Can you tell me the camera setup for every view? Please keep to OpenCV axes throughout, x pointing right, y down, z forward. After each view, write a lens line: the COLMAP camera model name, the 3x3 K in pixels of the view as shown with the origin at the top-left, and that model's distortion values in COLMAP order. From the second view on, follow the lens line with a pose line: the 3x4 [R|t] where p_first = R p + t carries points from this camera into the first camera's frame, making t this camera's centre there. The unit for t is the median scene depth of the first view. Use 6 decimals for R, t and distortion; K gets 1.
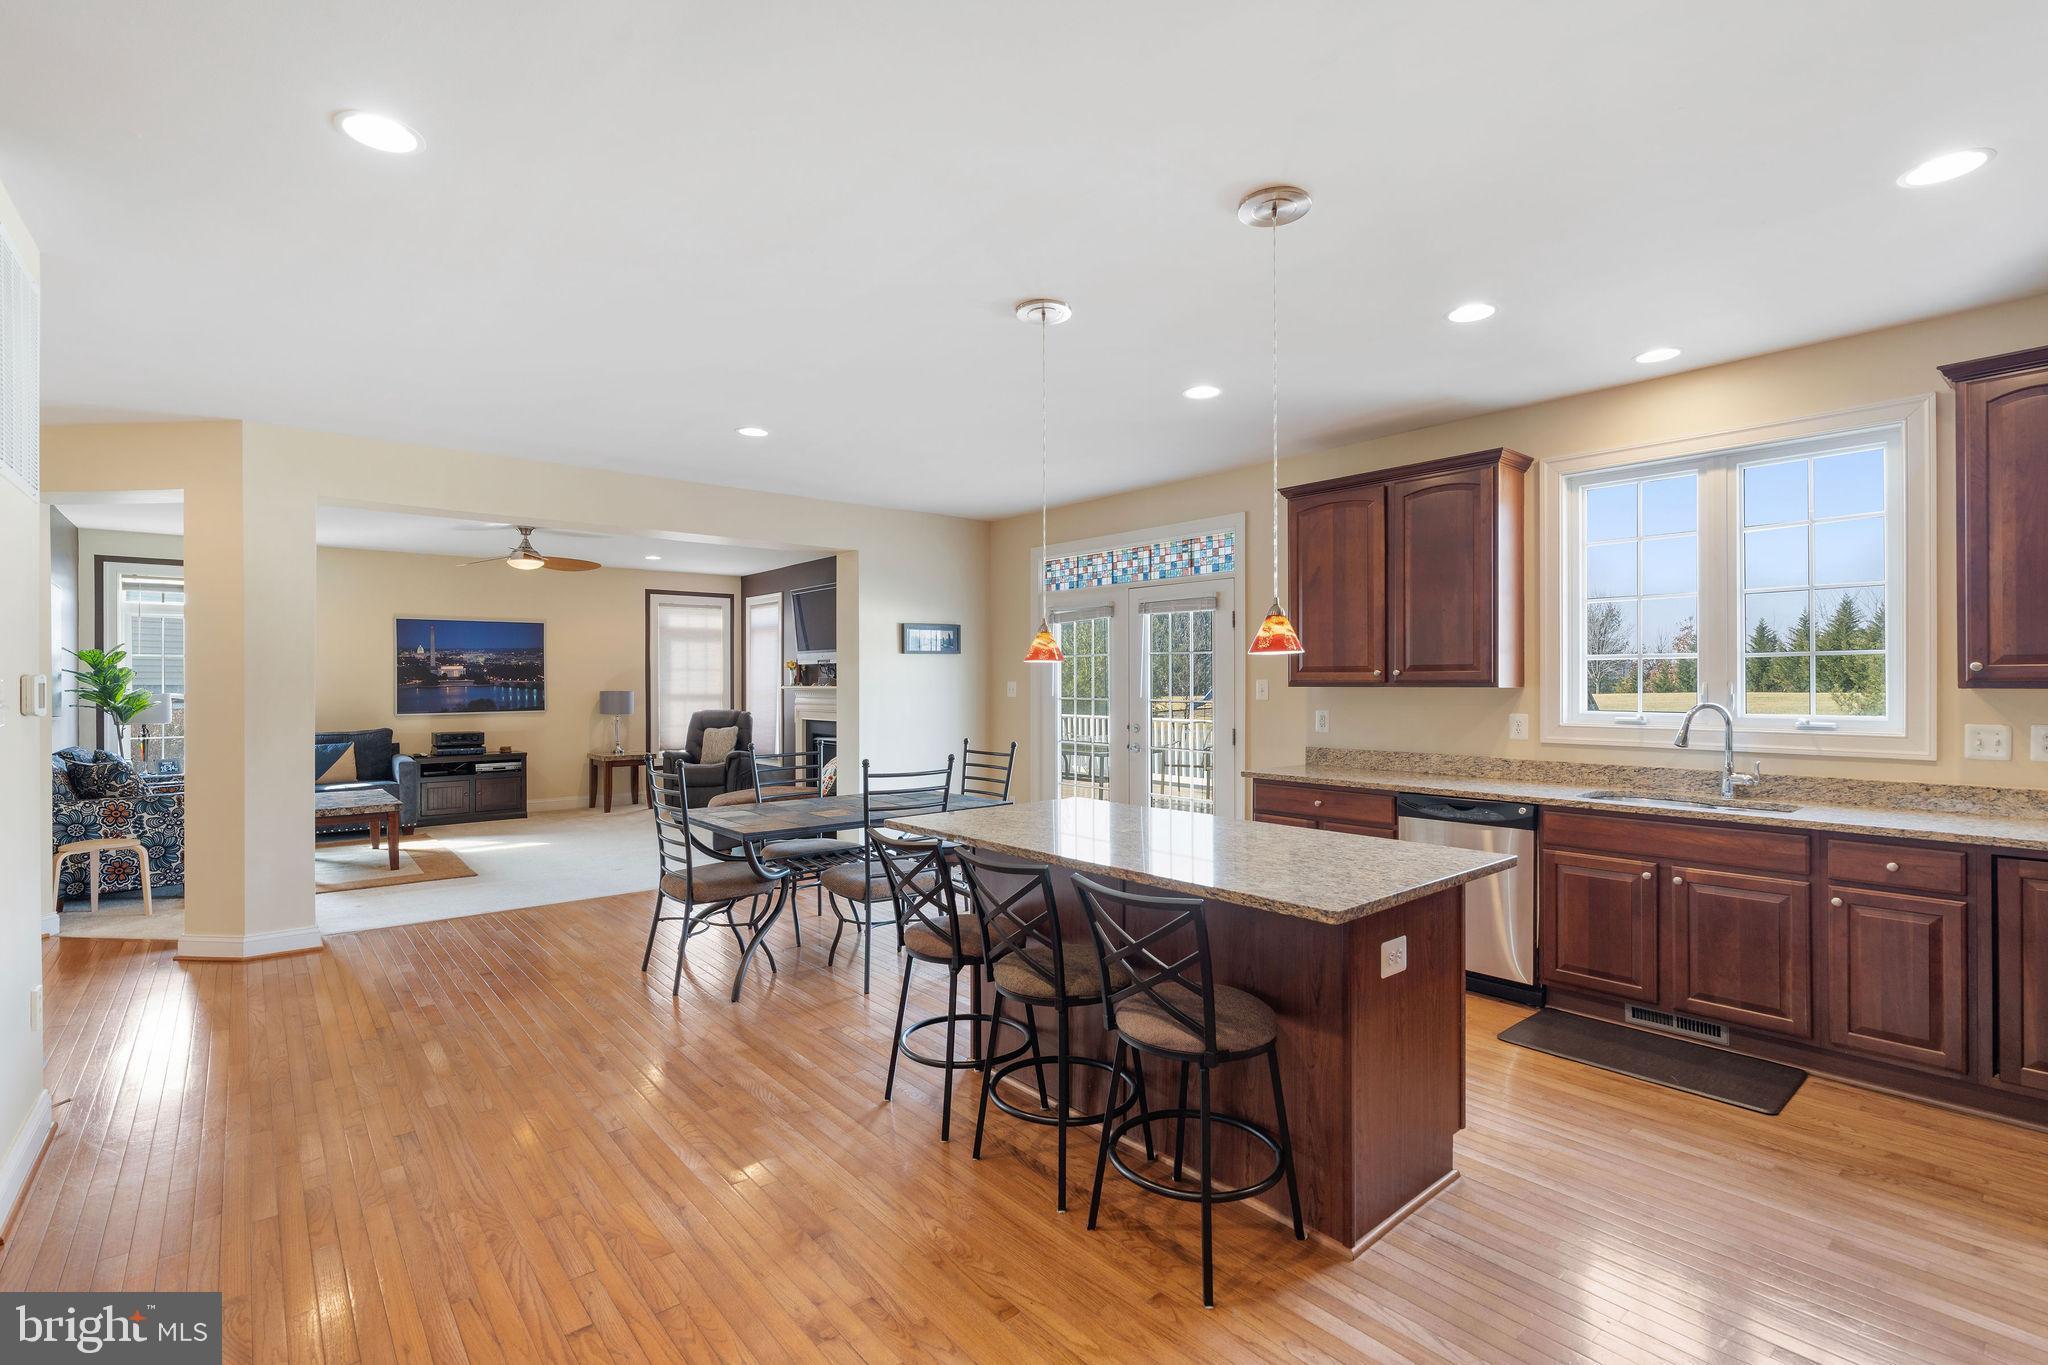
lens RADIAL K [[925.0, 0, 1022.4], [0, 925.0, 681.8], [0, 0, 1]] dist [-0.004033, 0.000321]
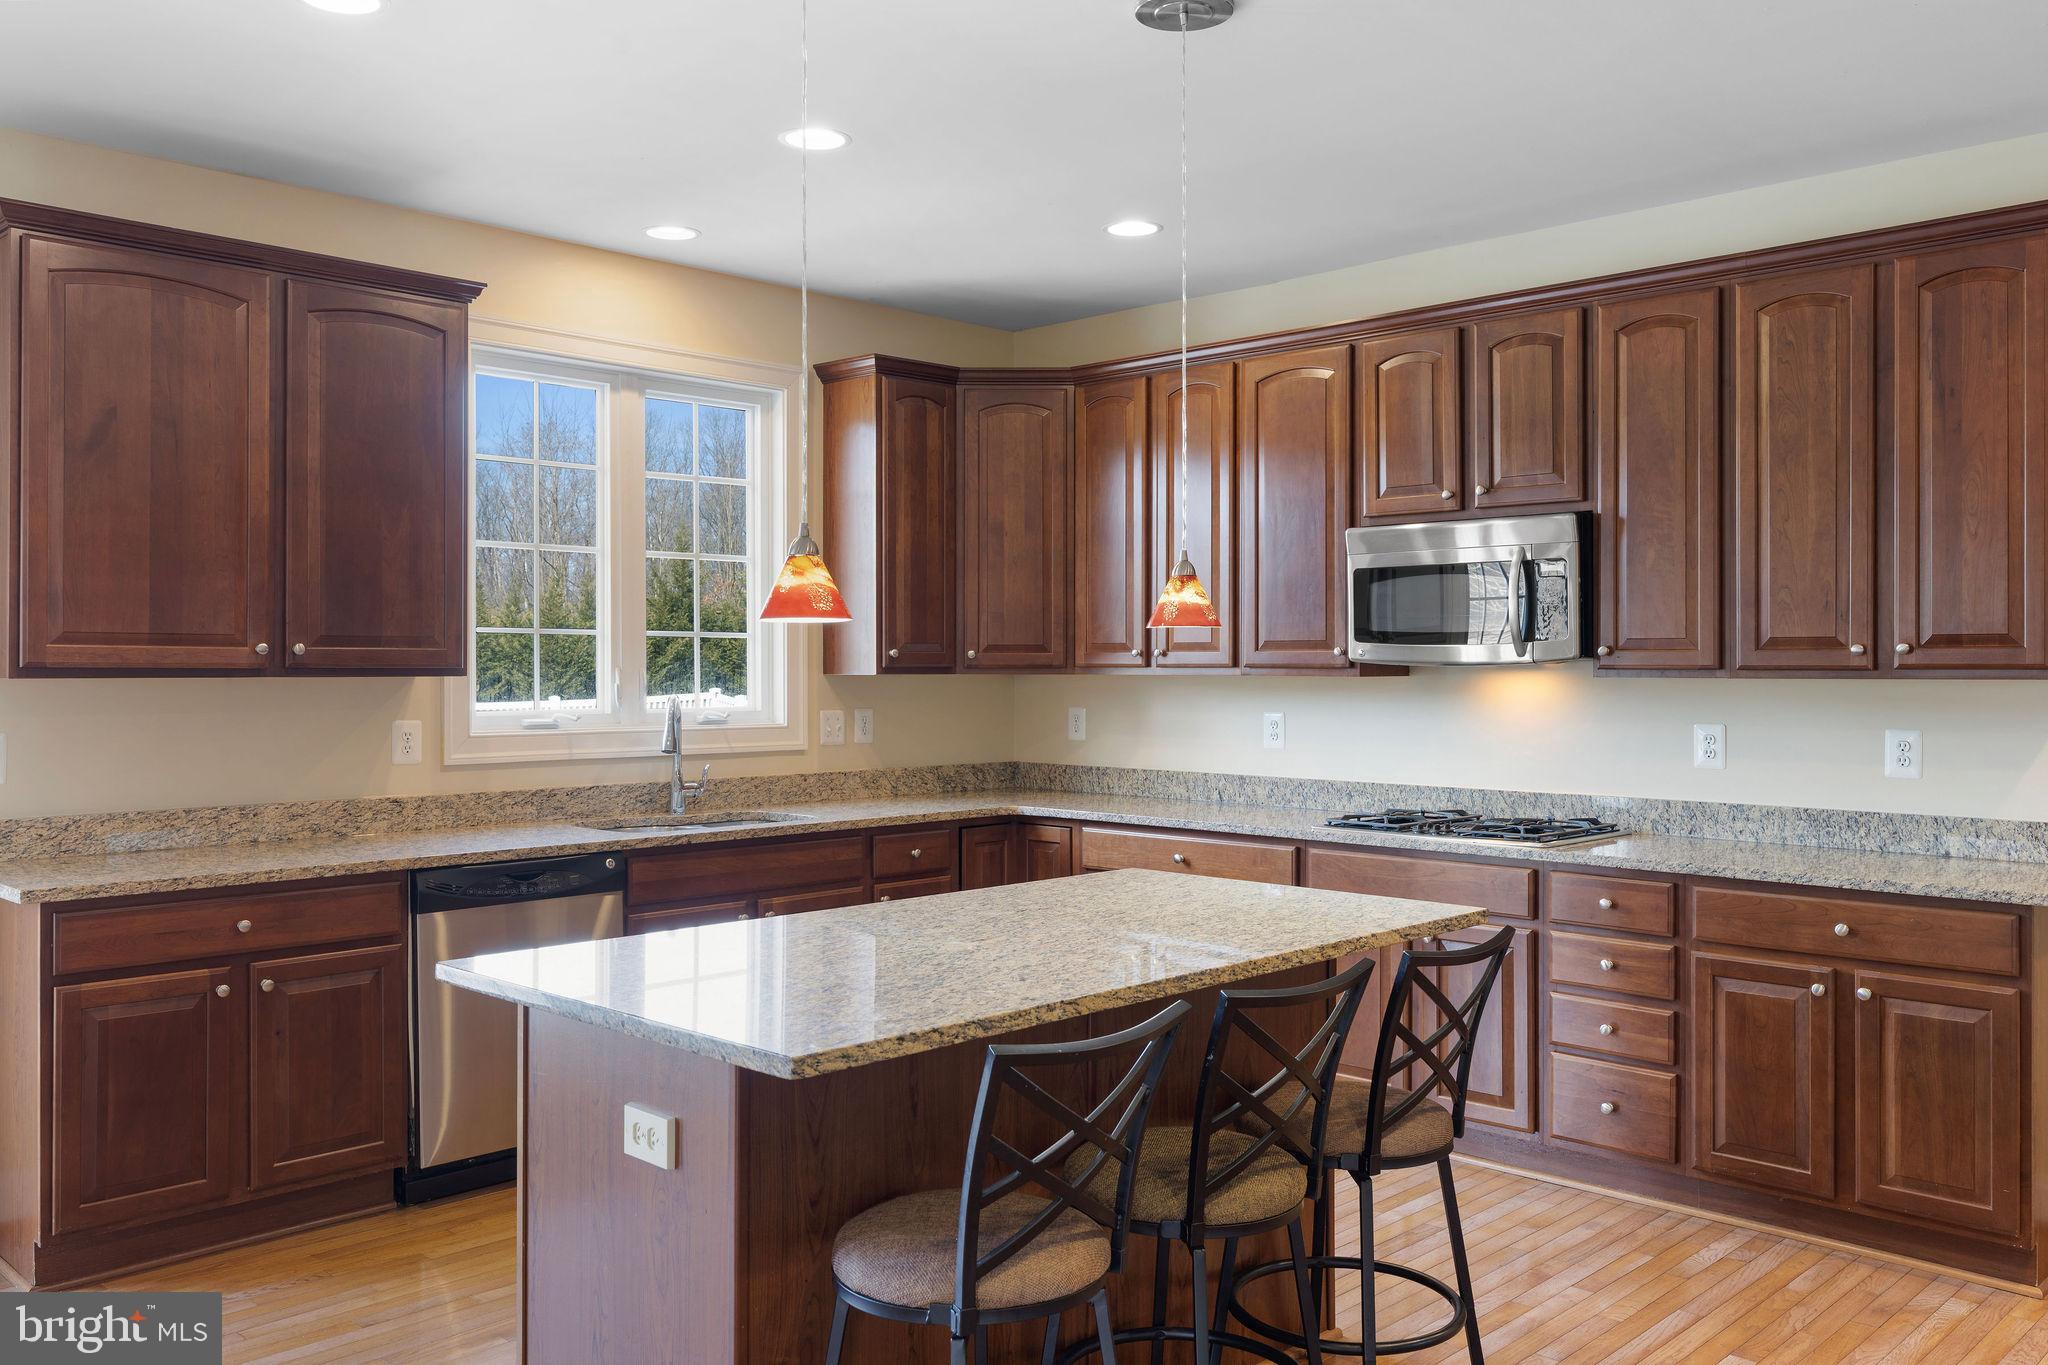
lens RADIAL K [[1678.1, 0, 1033.1], [0, 1678.1, 665.7], [0, 0, 1]] dist [0.015208, 0.004178]
pose [[-0.089741, 0.001408, 0.995964, -0.282420], [0.001398, 0.999998, -0.001288, 0.000601], [-0.995964, 0.001277, -0.089743, 0.339859]]
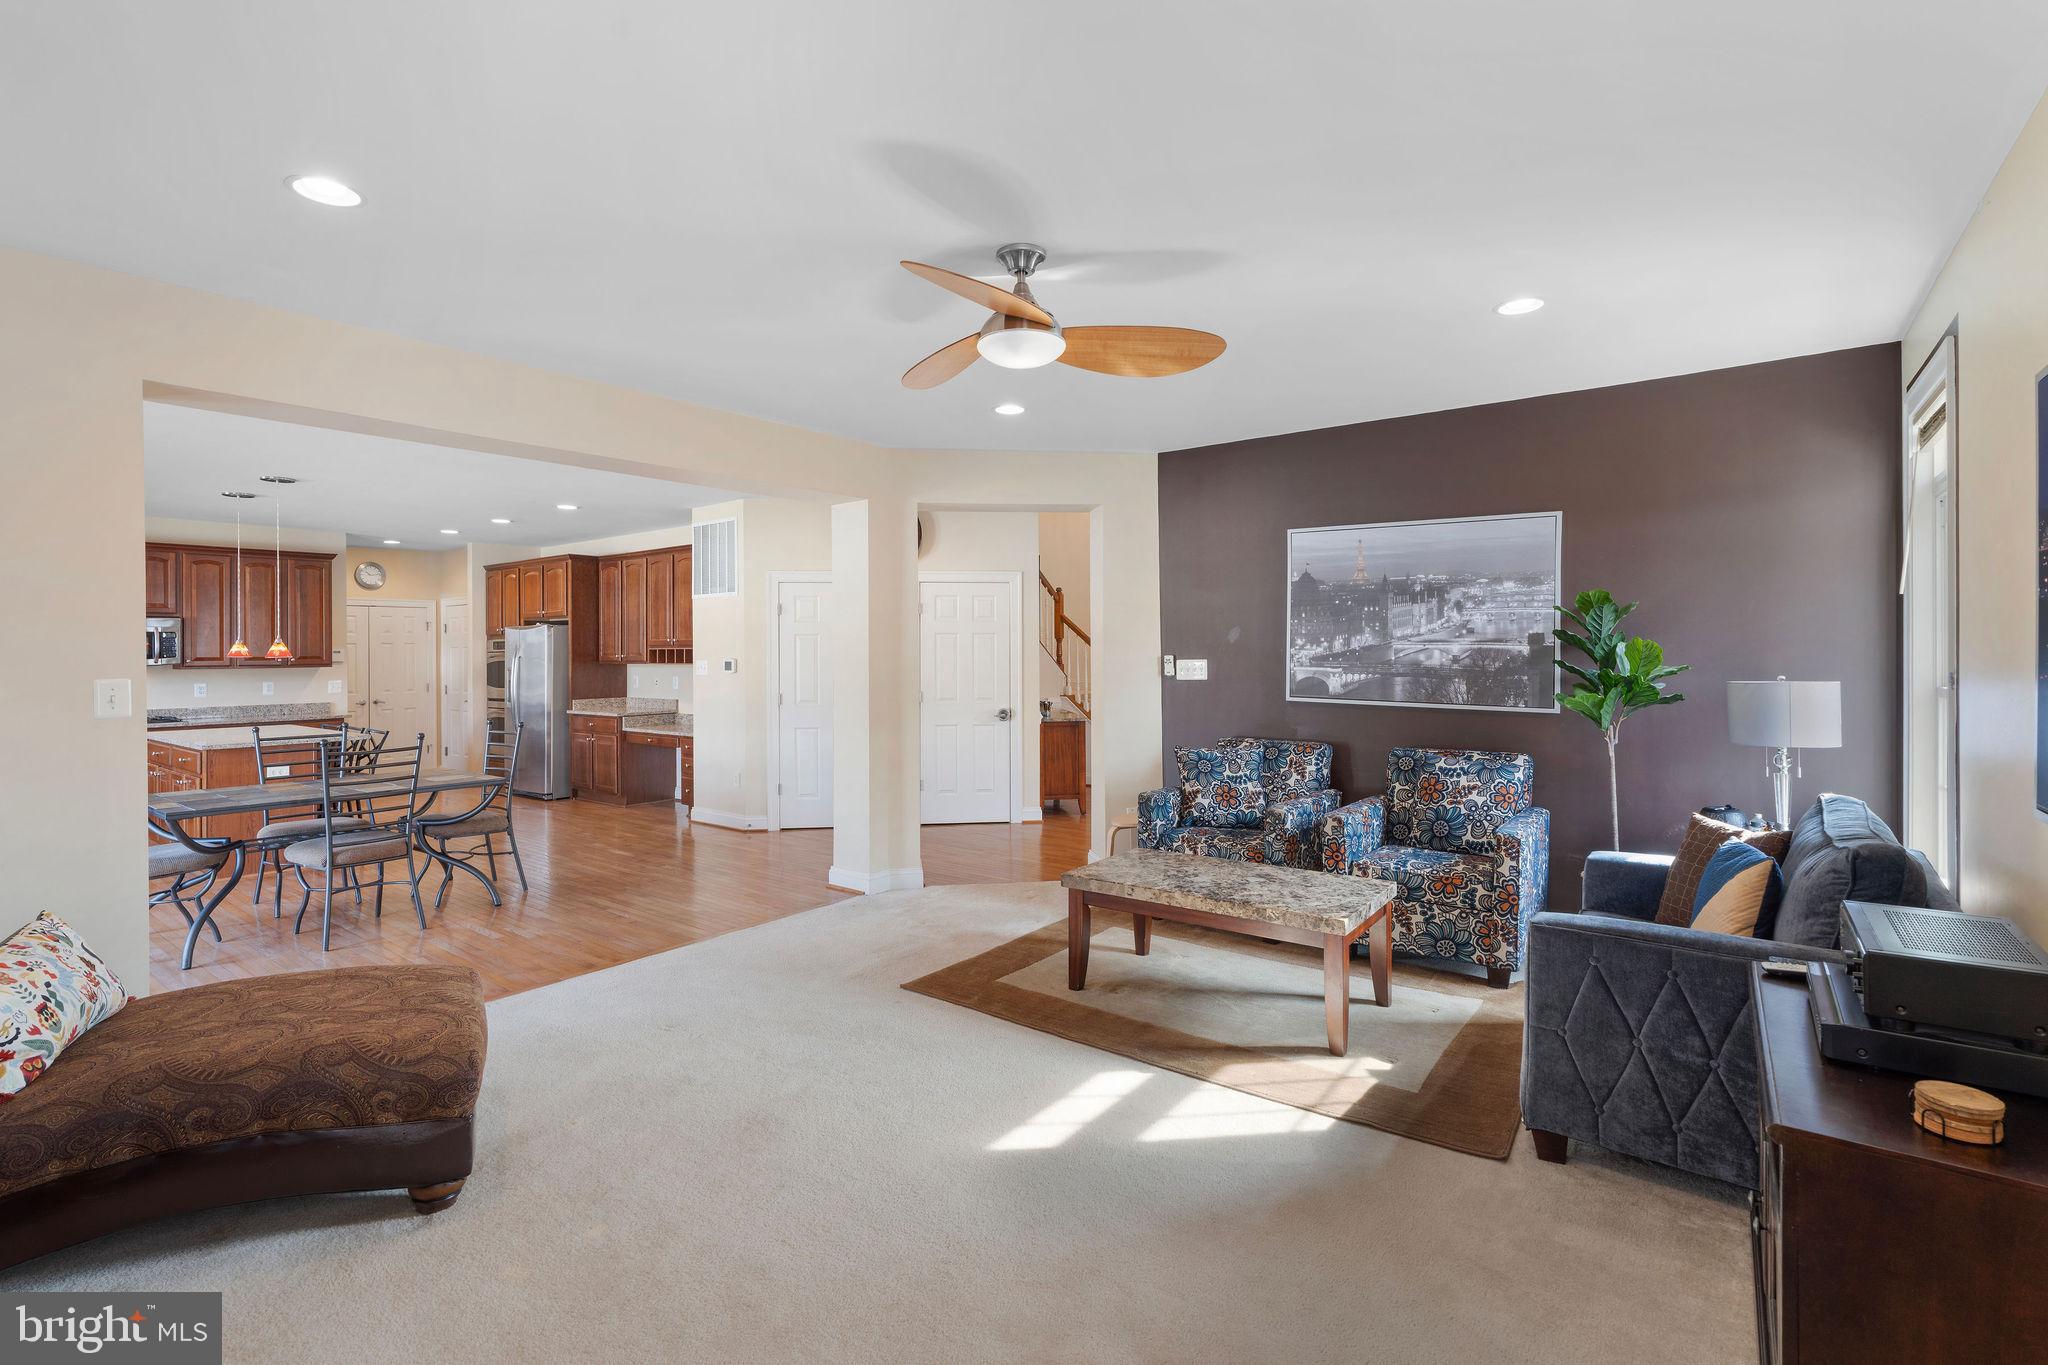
lens RADIAL K [[925.0, 0, 1016.5], [0, 925.0, 649.8], [0, 0, 1]] dist [-0.004033, 0.000321]
pose [[-0.976844, 0.010326, -0.213704, -0.384007], [0.010277, 0.999946, 0.001339, -0.007945], [0.213707, -0.000888, -0.976897, 1.150838]]
